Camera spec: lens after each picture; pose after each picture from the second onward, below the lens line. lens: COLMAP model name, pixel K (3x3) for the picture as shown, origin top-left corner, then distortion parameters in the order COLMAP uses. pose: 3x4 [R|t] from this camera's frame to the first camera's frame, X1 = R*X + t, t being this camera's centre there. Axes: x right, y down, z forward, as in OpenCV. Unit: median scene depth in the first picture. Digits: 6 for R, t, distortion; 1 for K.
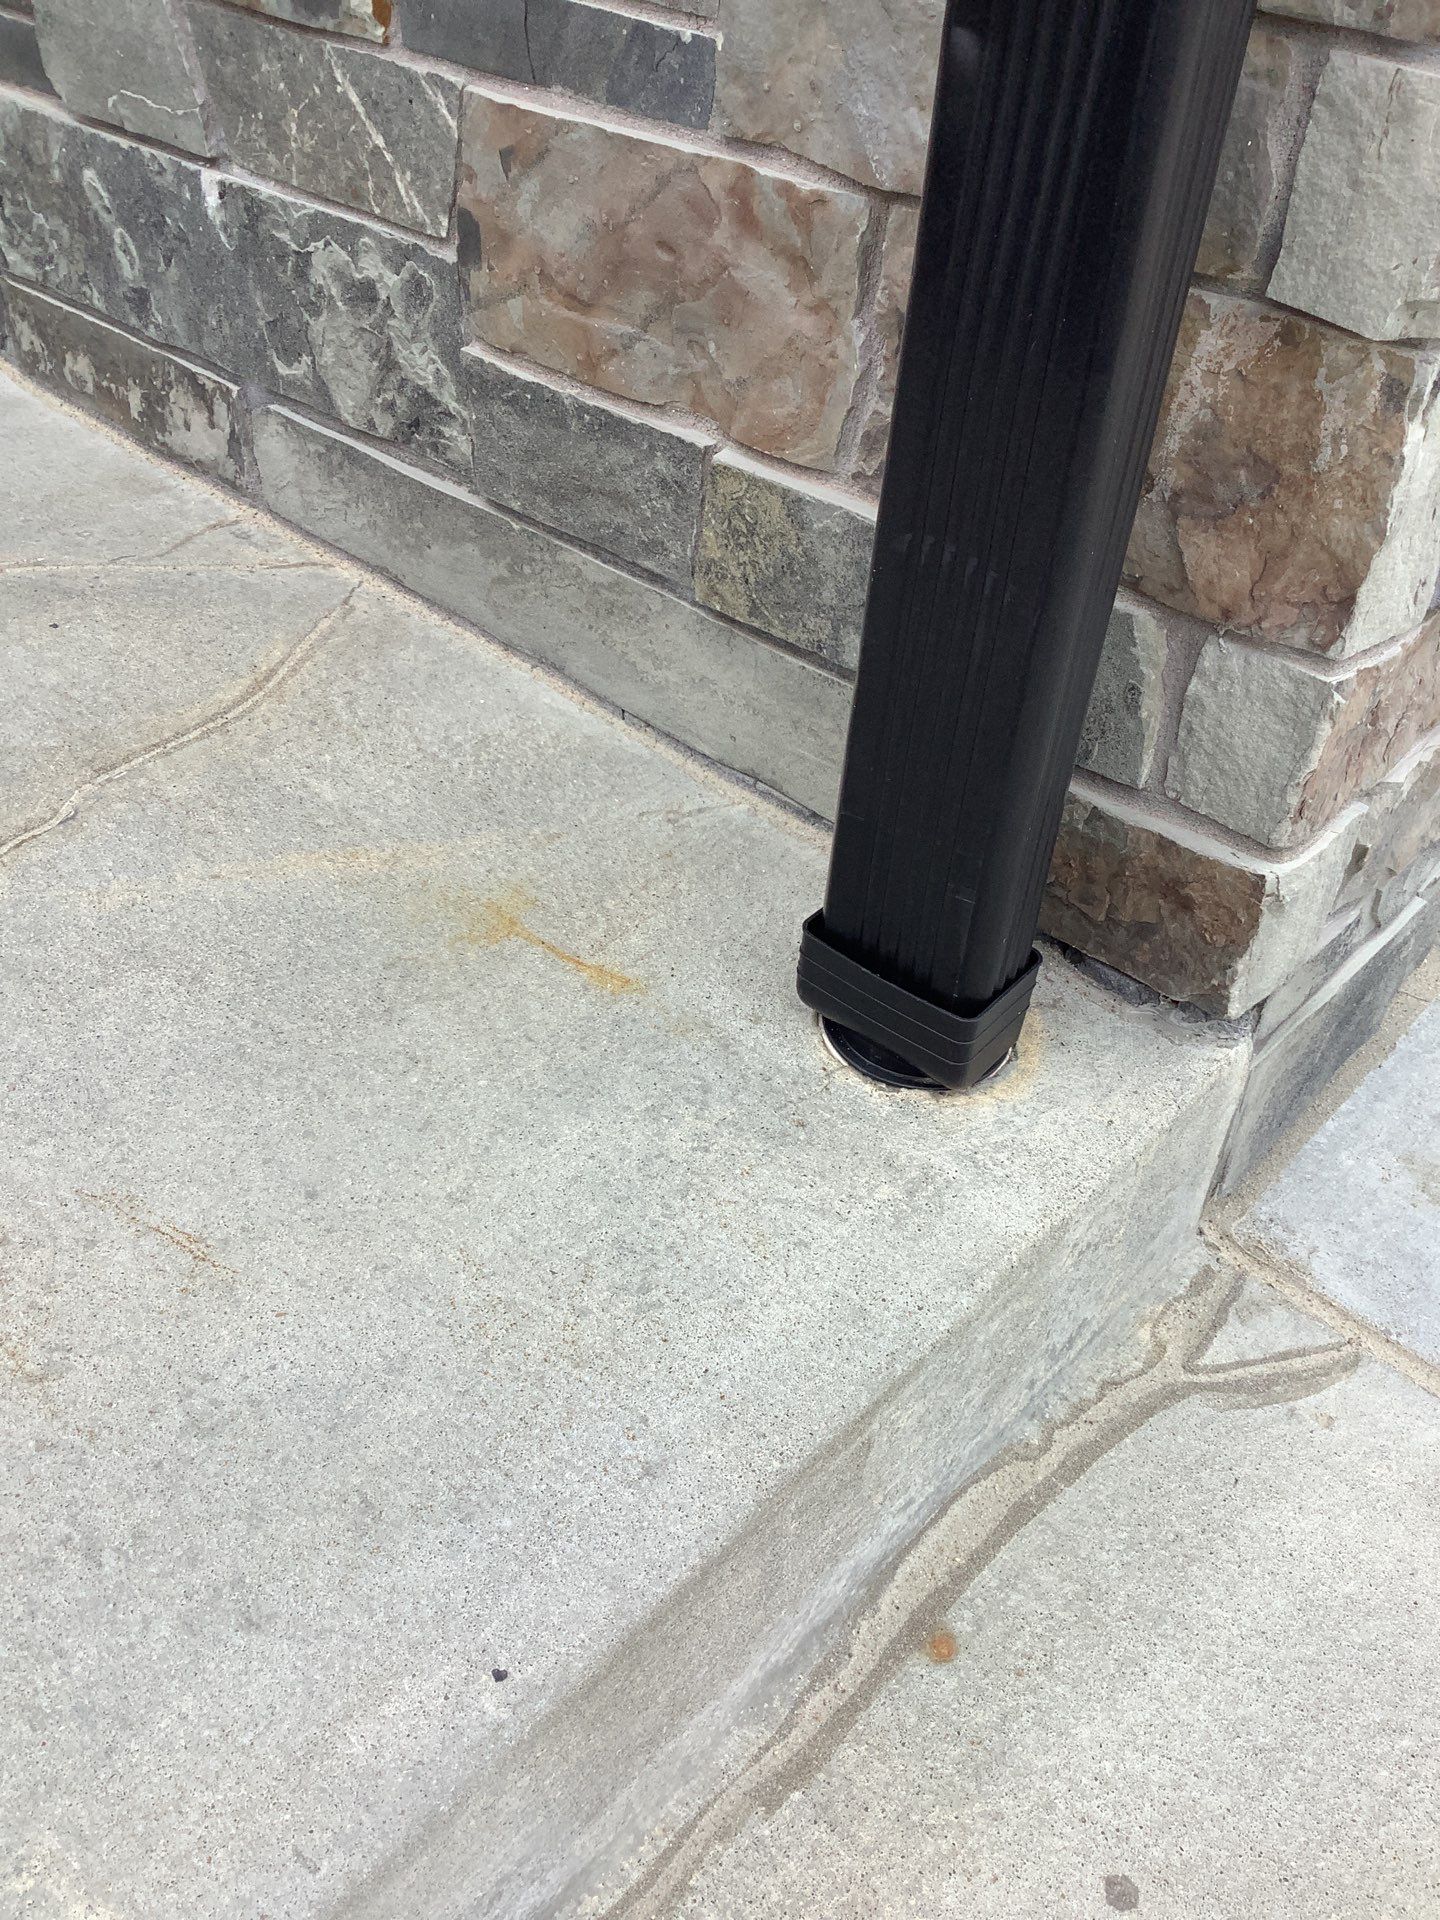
lens RADIAL K [[1737.7, 0, 698.4], [0, 1737.7, 961.5], [0, 0, 1]] dist [0.110994, -0.253046]
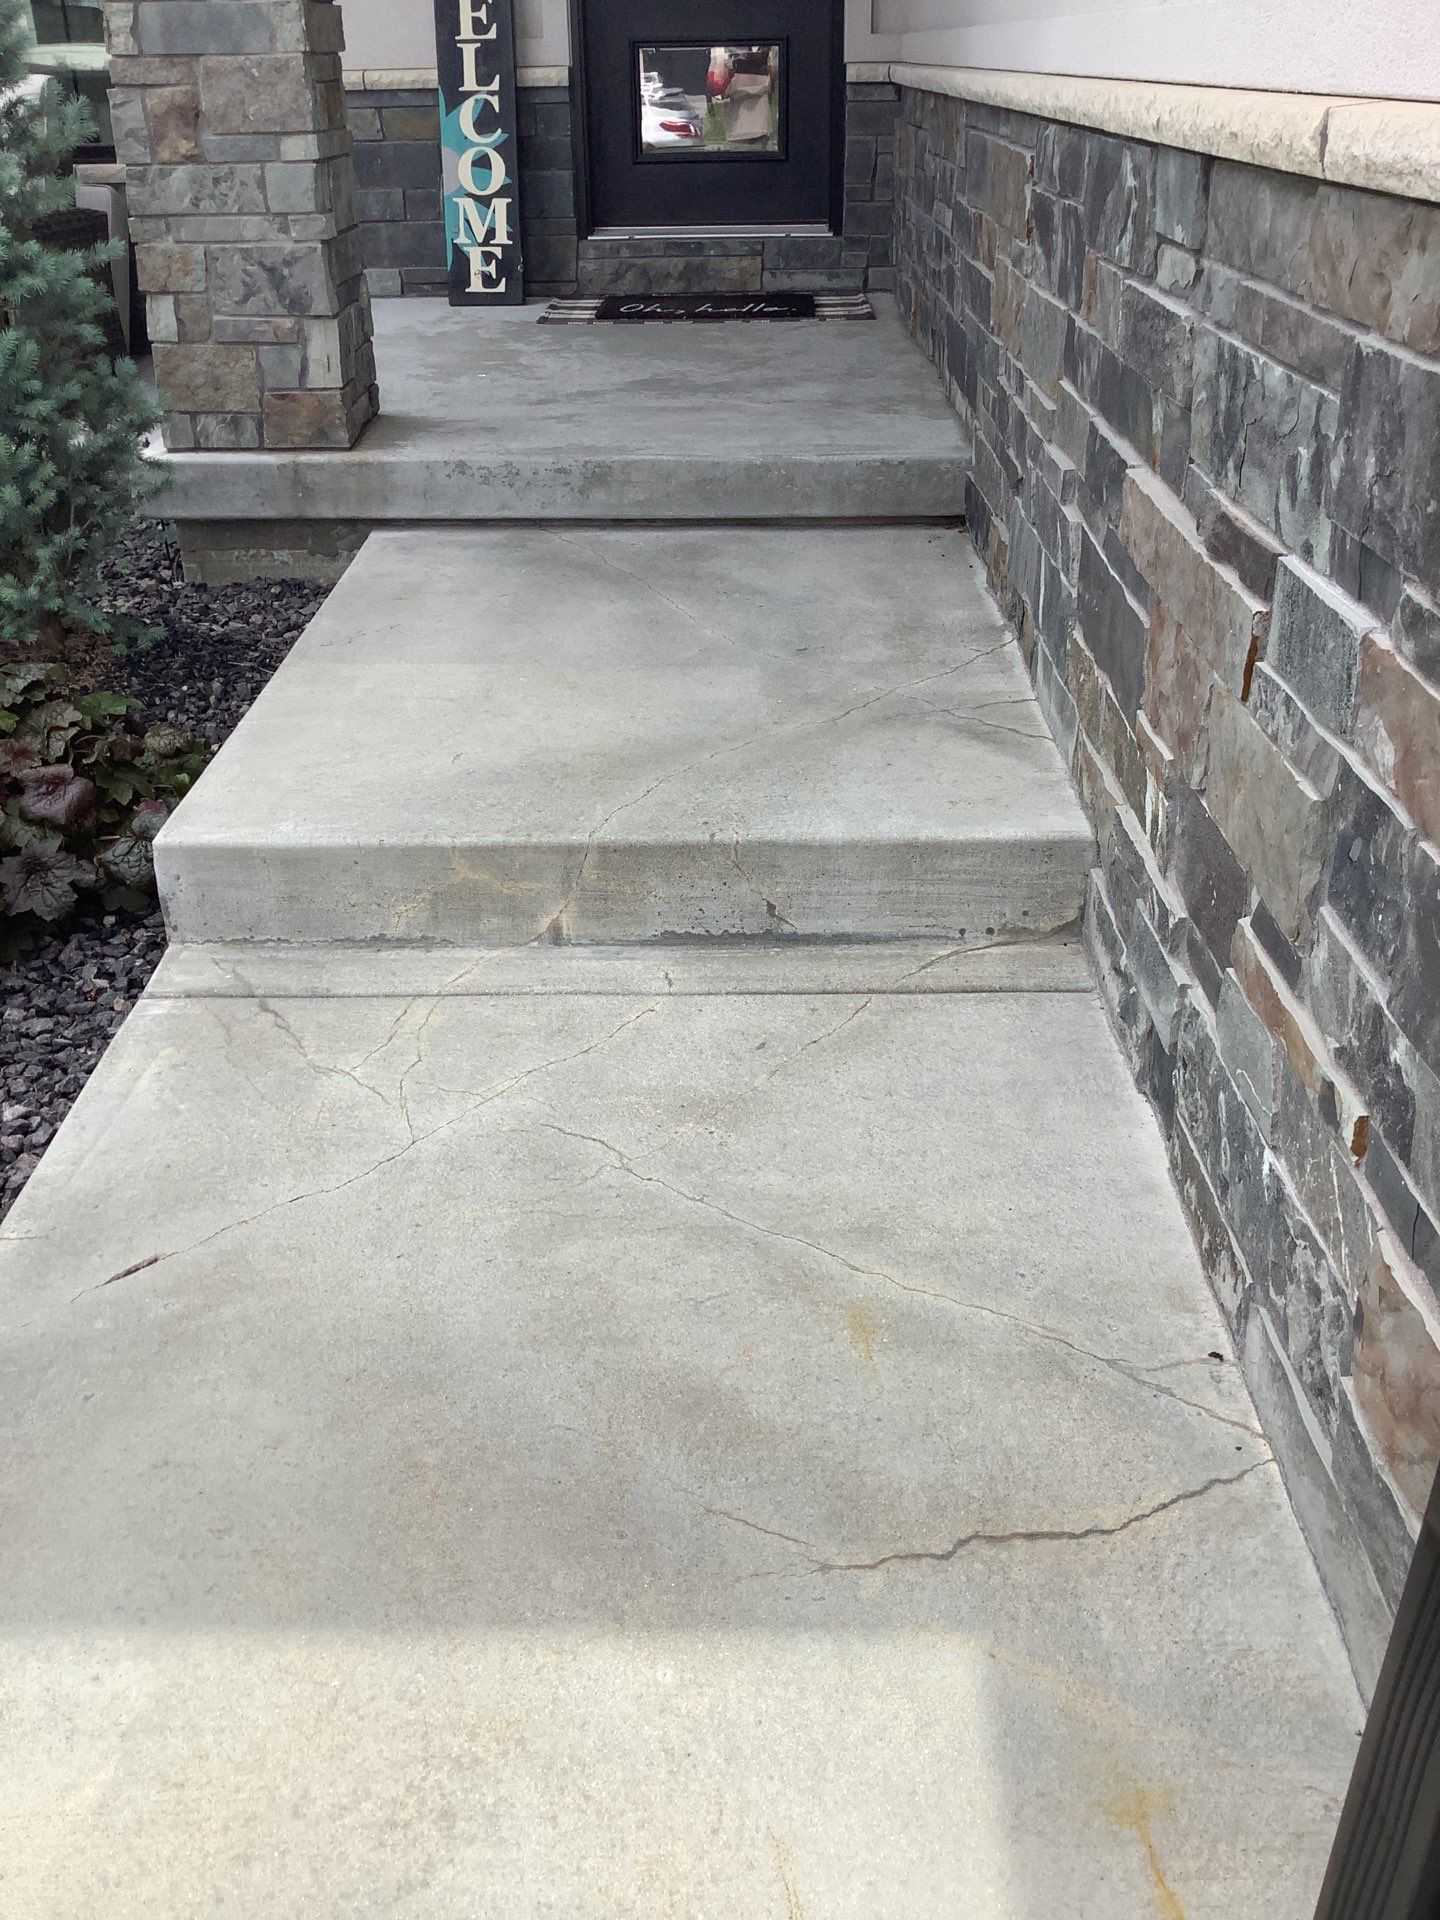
lens RADIAL K [[1707.2, 0, 692.0], [0, 1707.2, 963.4], [0, 0, 1]] dist [0.083863, -0.193789]
pose [[0.655007, 0.285672, -0.699541, 0.341026], [-0.429820, 0.902274, -0.033995, -0.355834], [0.621466, 0.322943, 0.713784, -0.305738]]
